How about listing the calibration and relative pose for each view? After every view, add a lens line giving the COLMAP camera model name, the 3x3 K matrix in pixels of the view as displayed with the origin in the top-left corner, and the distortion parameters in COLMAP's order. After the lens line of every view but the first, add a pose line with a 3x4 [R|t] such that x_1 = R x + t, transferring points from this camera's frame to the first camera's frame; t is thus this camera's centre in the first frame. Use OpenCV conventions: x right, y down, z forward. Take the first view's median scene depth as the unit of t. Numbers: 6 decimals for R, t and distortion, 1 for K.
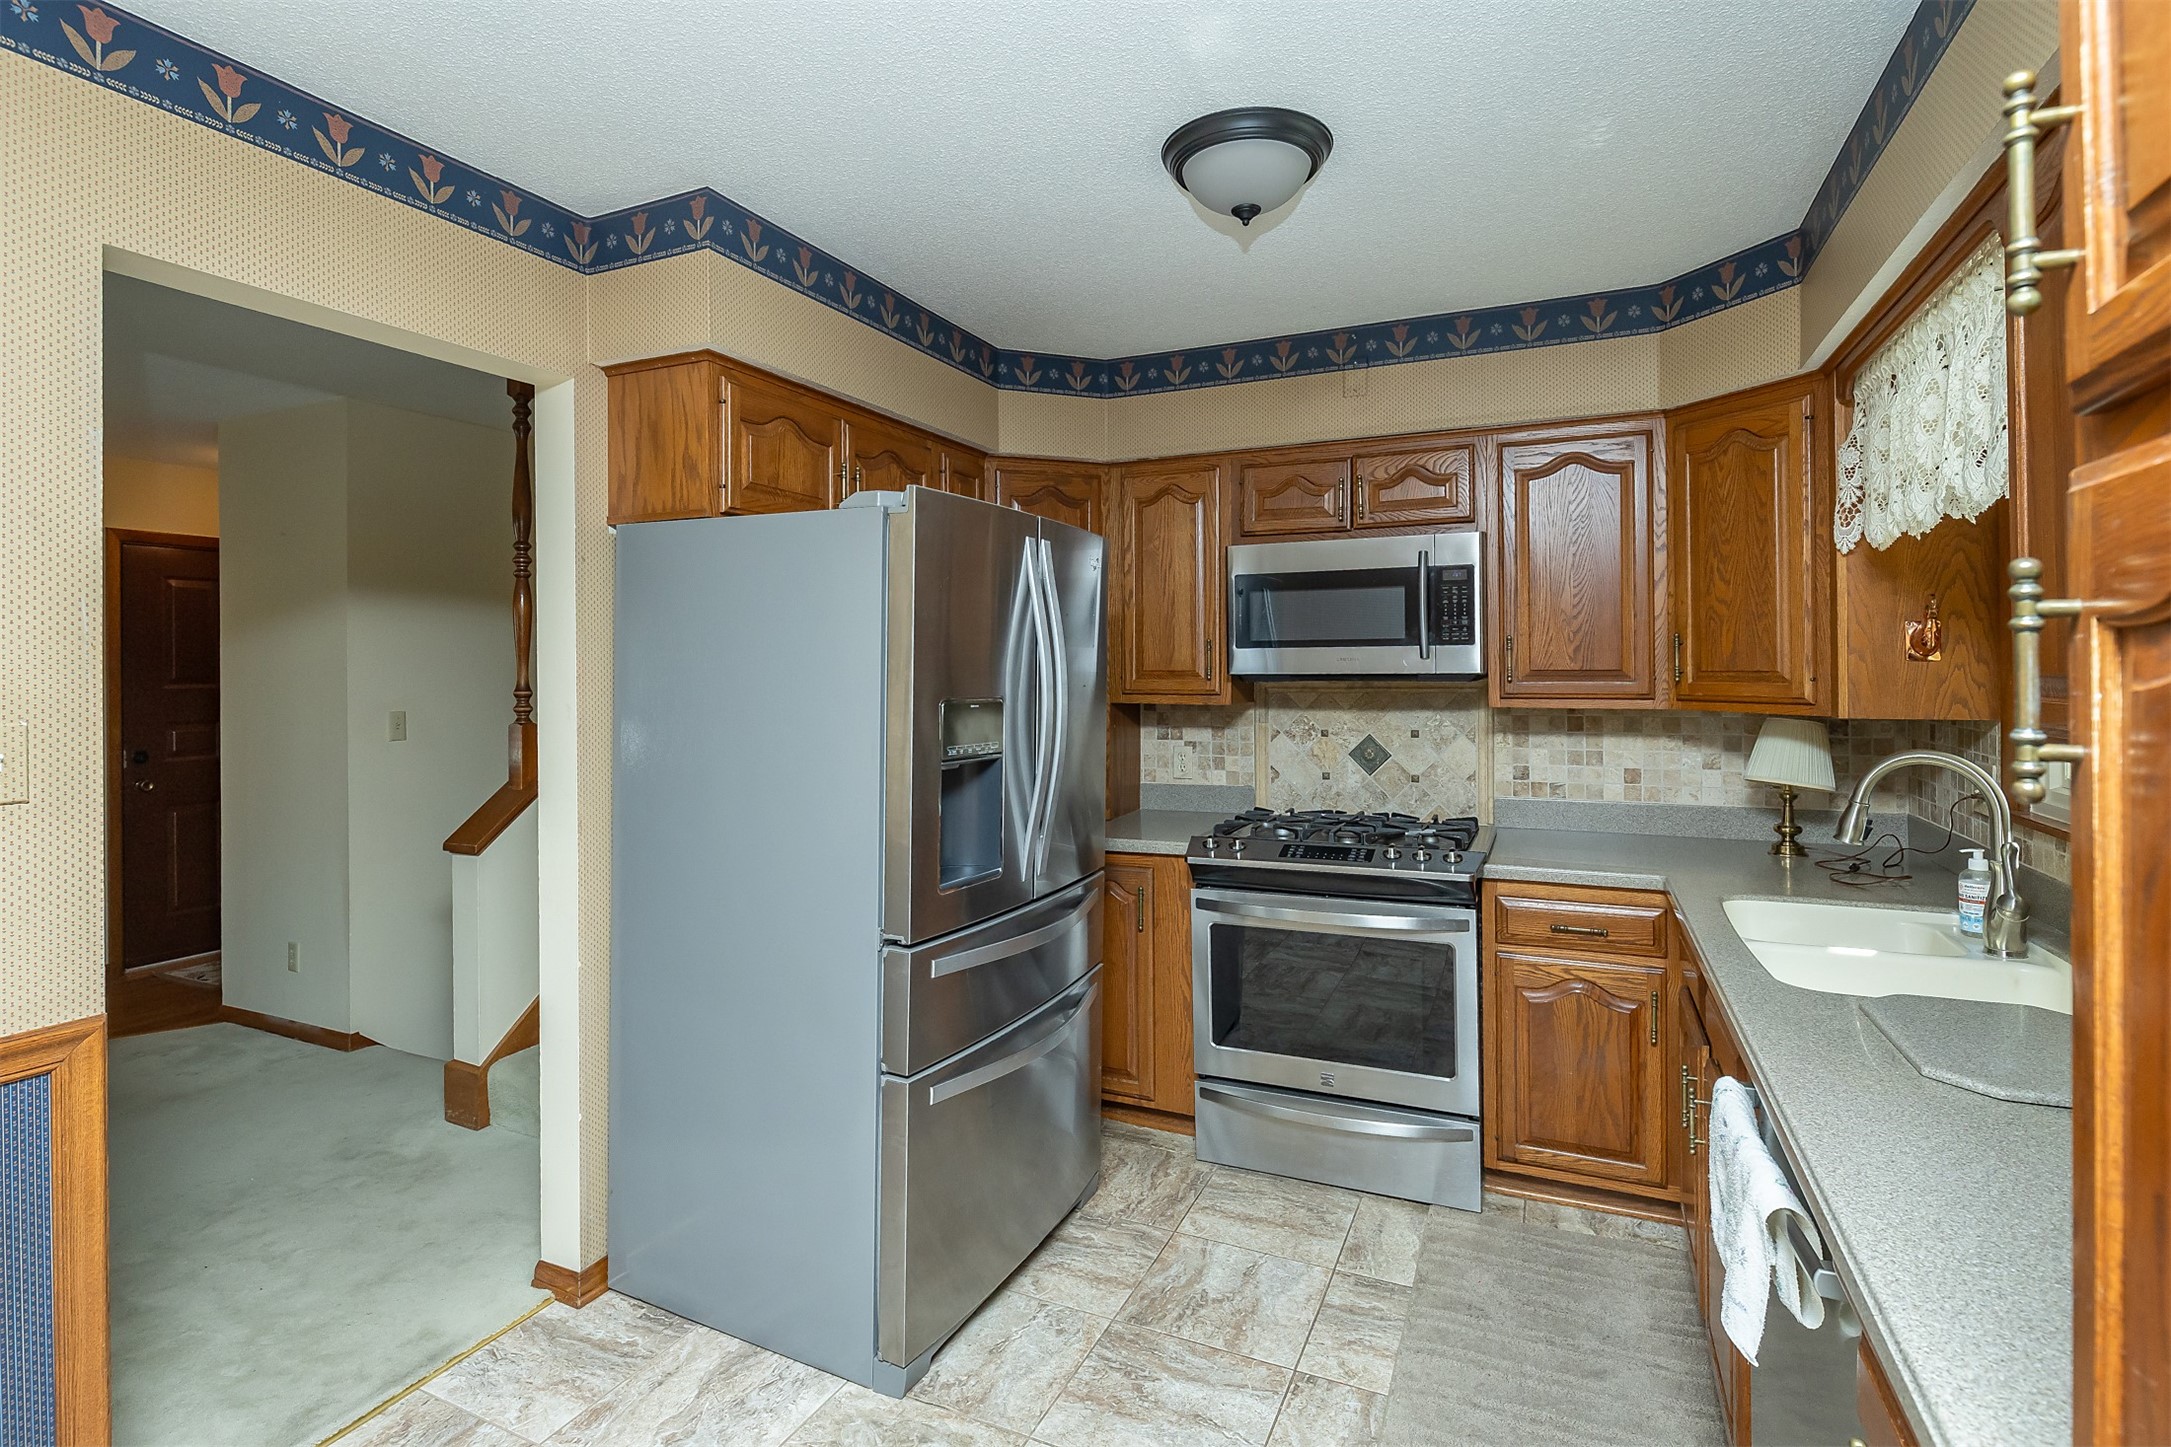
lens RADIAL K [[1048.9, 0, 1080.6], [0, 1048.9, 658.6], [0, 0, 1]] dist [0.003514, -0.000640]
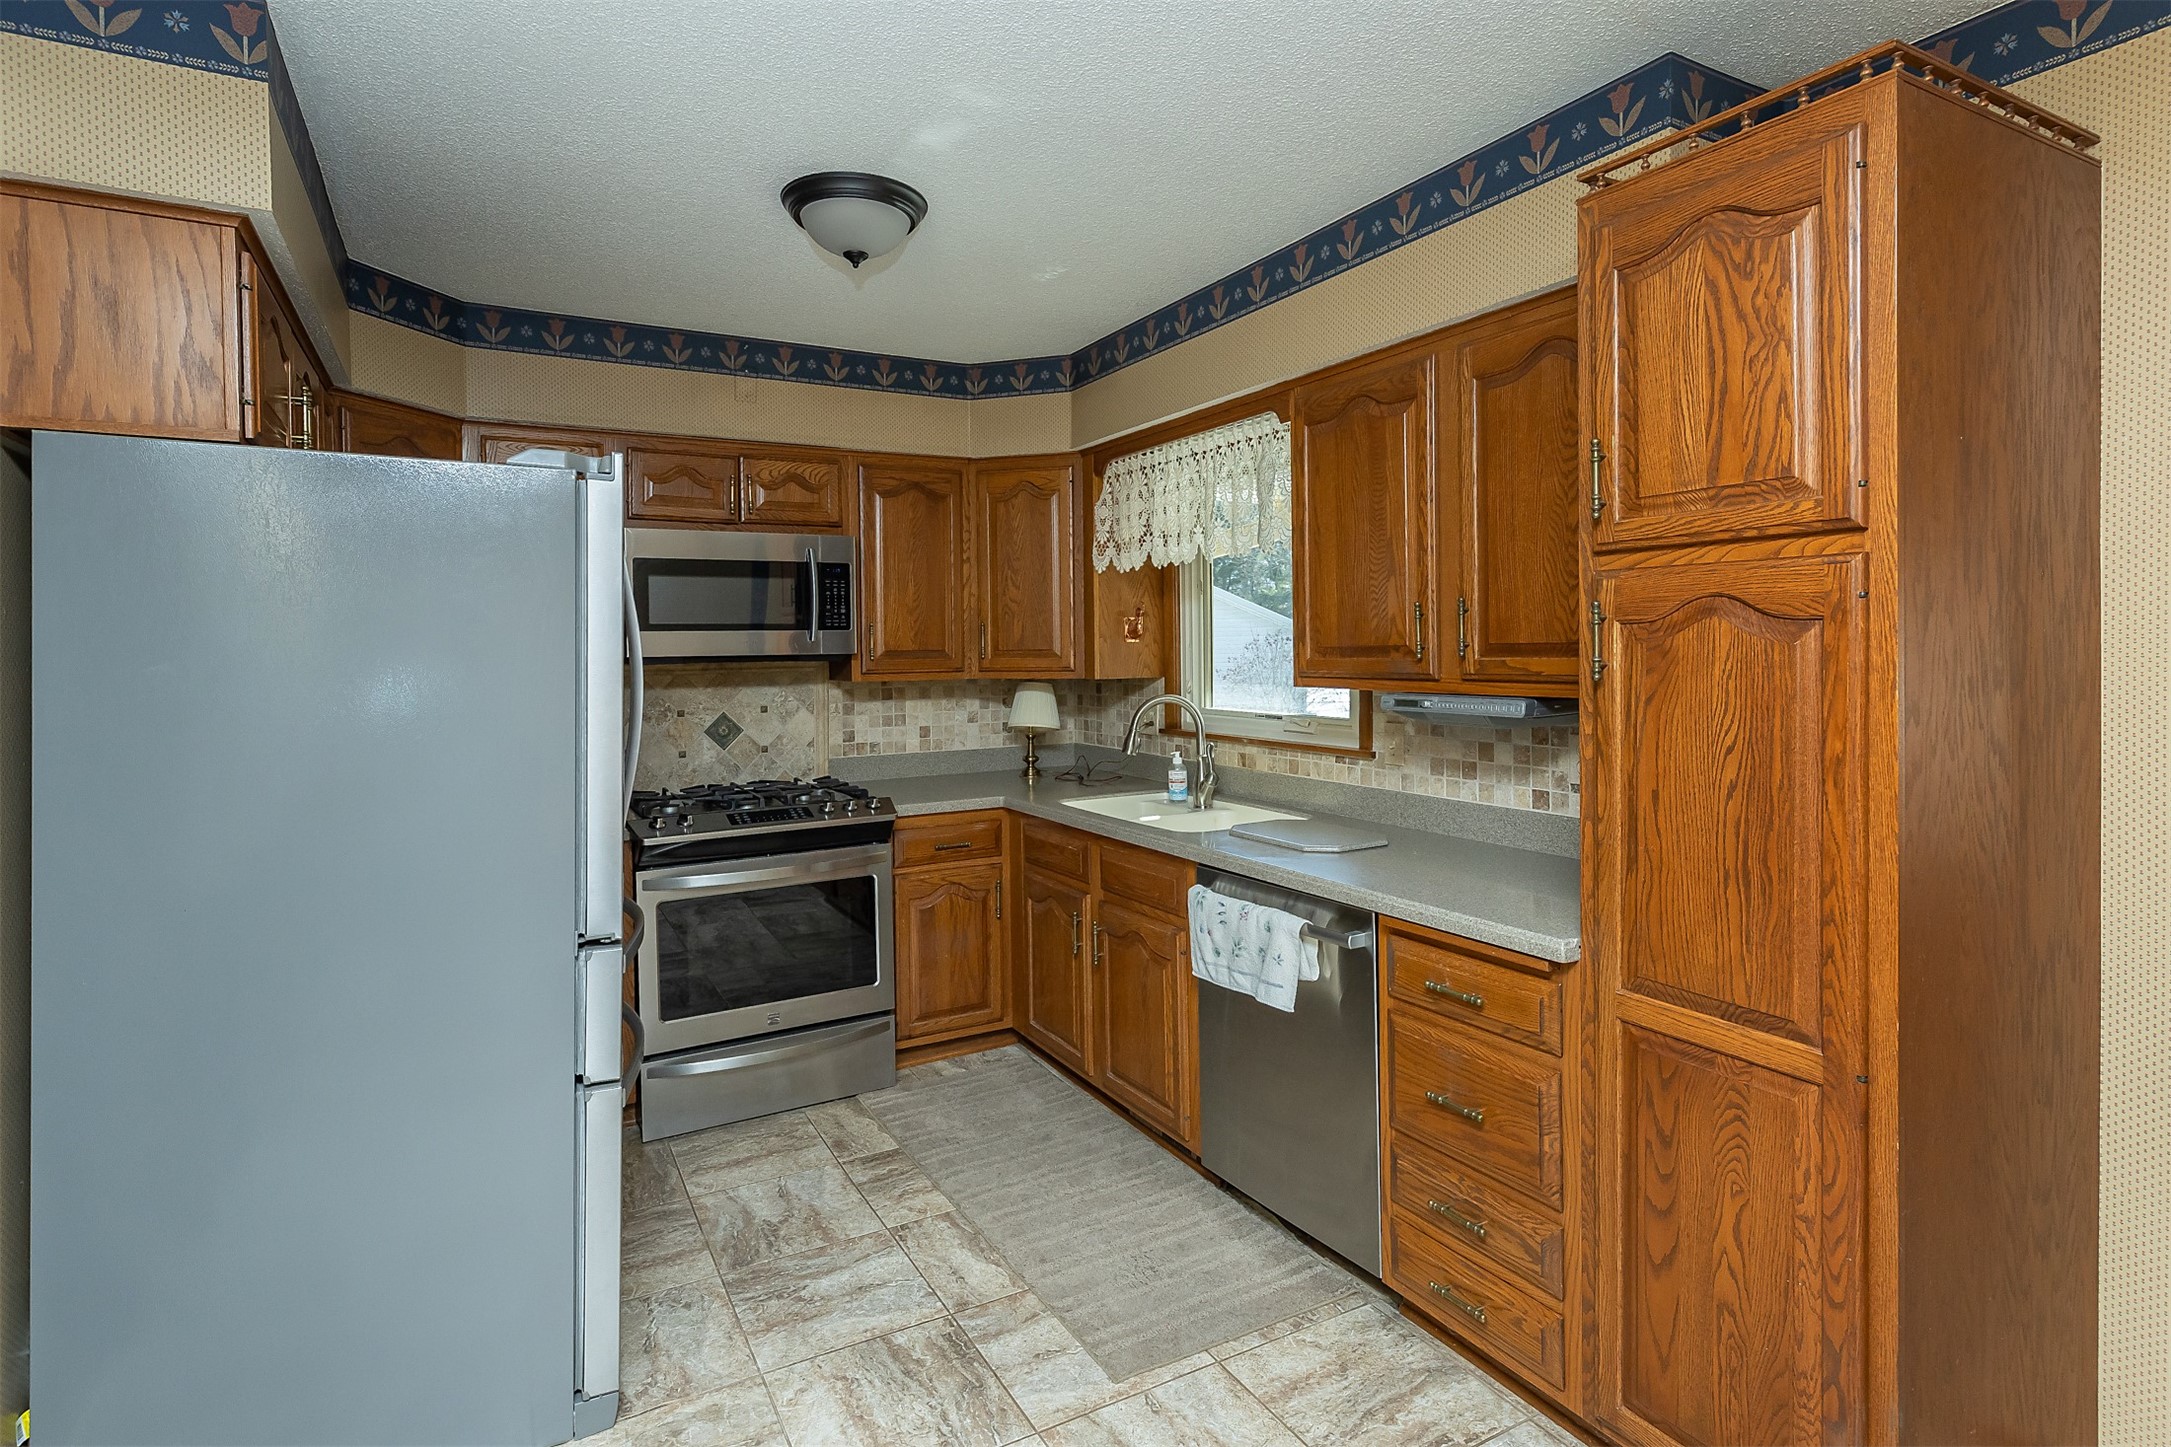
lens RADIAL K [[1075.3, 0, 1047.6], [0, 1075.3, 654.6], [0, 0, 1]] dist [0.023846, 0.000011]
pose [[0.613569, -0.007933, 0.789601, -0.508568], [0.003145, 0.999966, 0.007603, 0.007097], [-0.789634, -0.002182, 0.613574, 0.071554]]
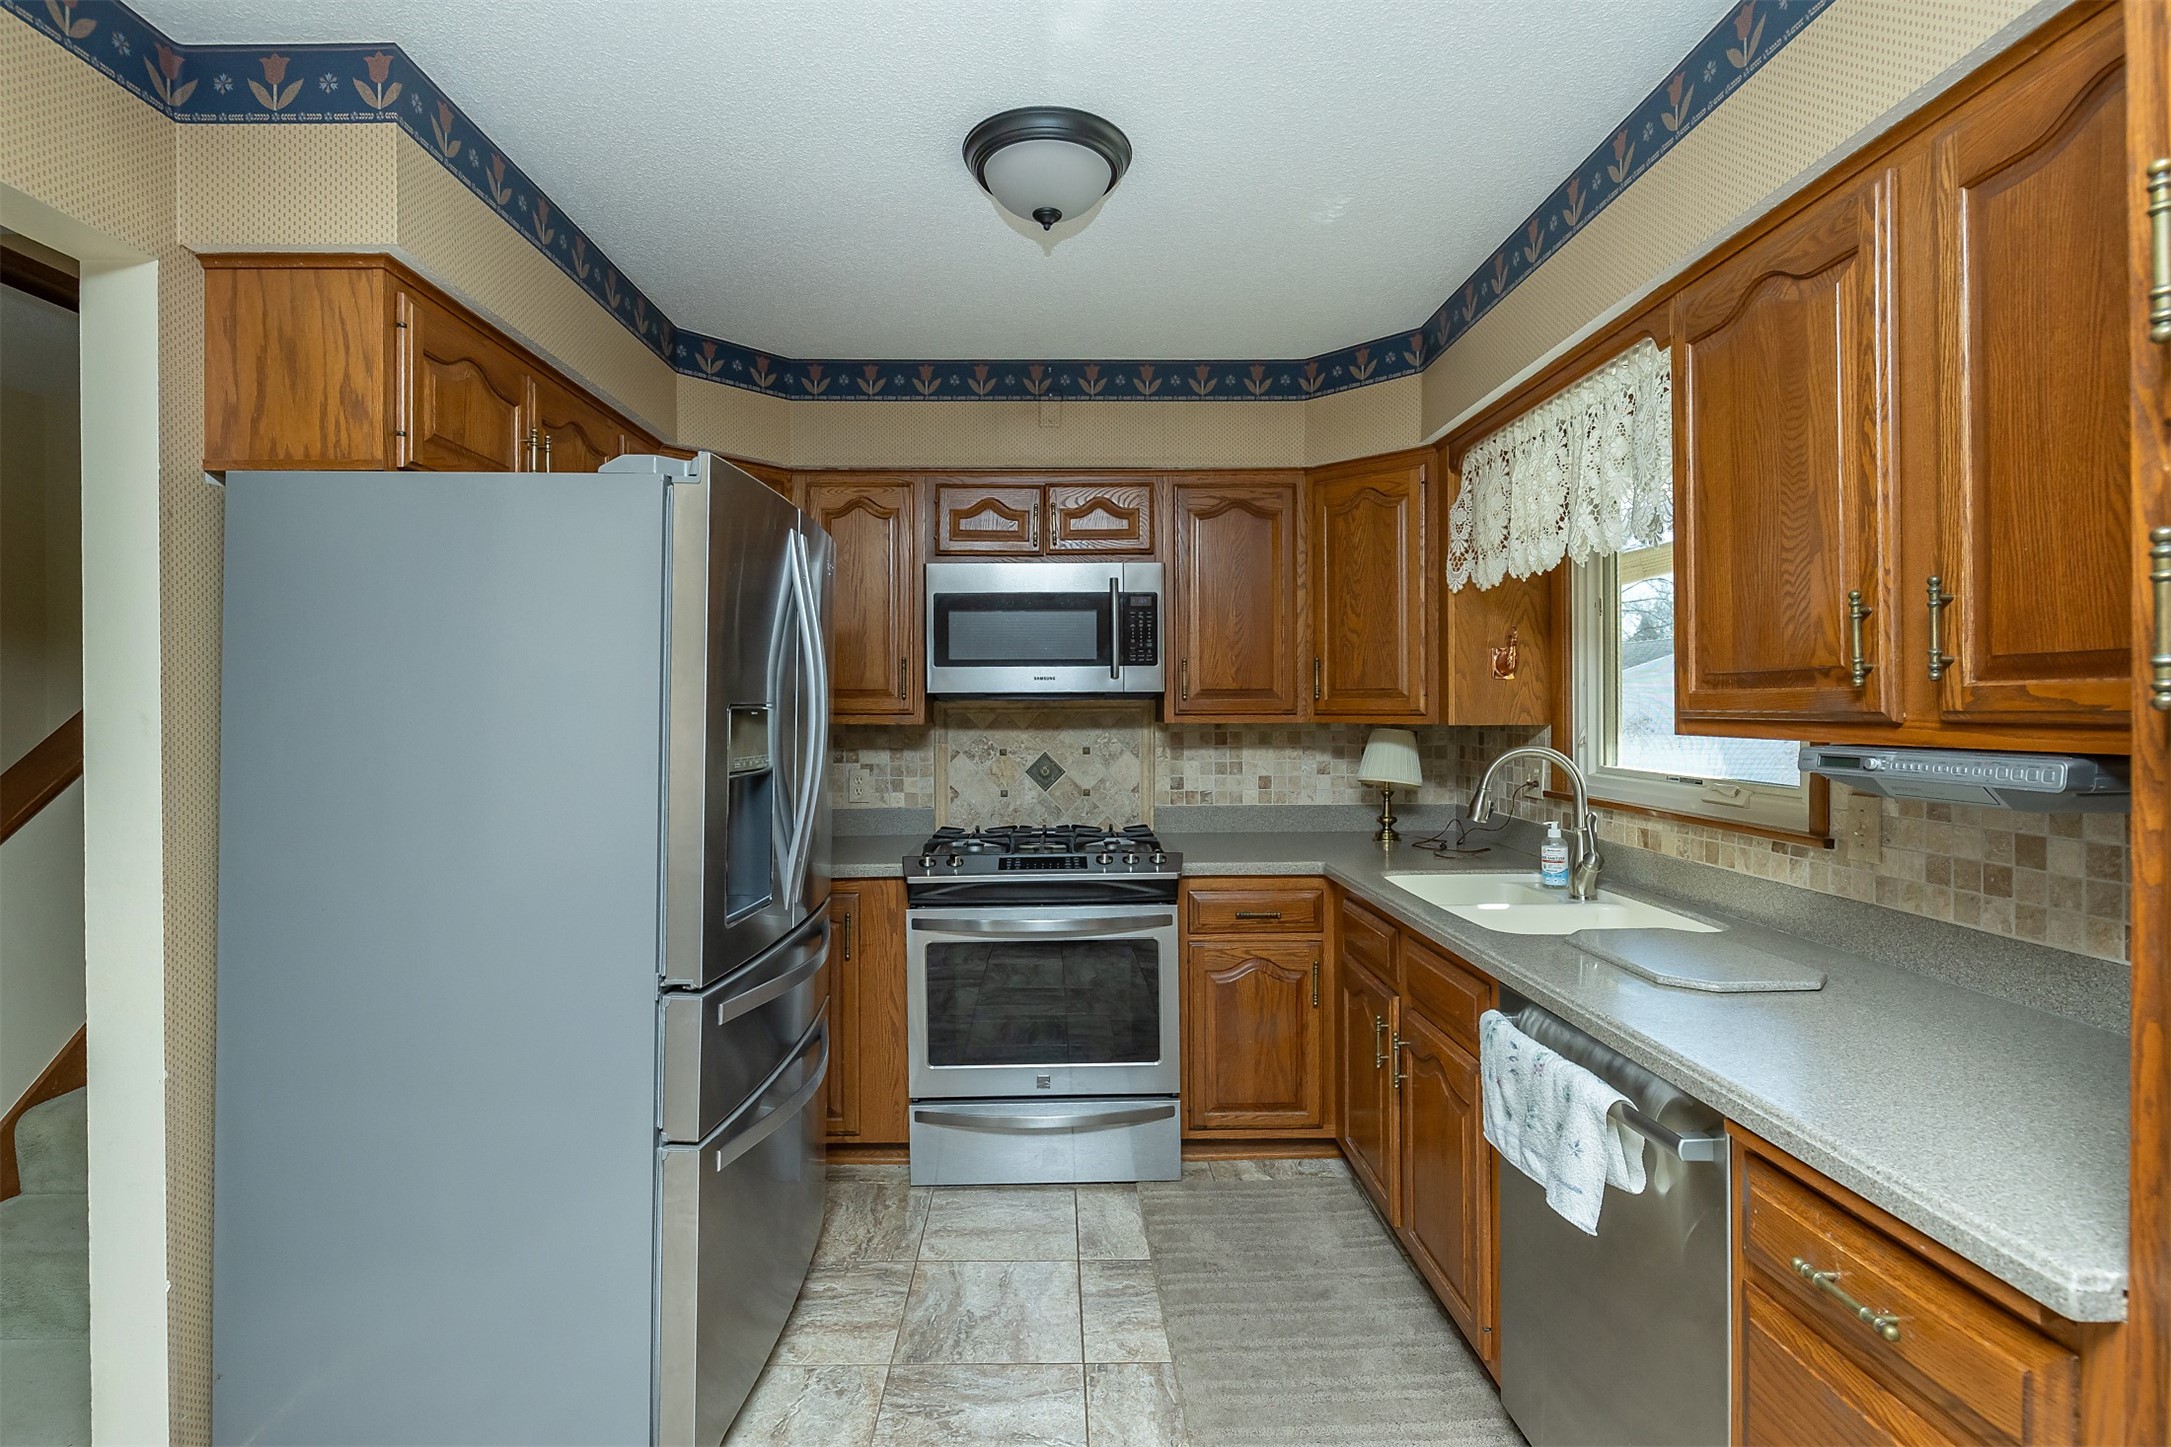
lens RADIAL K [[1018.5, 0, 1061.8], [0, 1018.5, 701.8], [0, 0, 1]] dist [0.002501, -0.000886]
pose [[0.905692, 0.003836, 0.423919, -0.182767], [-0.004450, 0.999990, 0.000460, 0.027044], [-0.423913, -0.002303, 0.905700, 0.088288]]
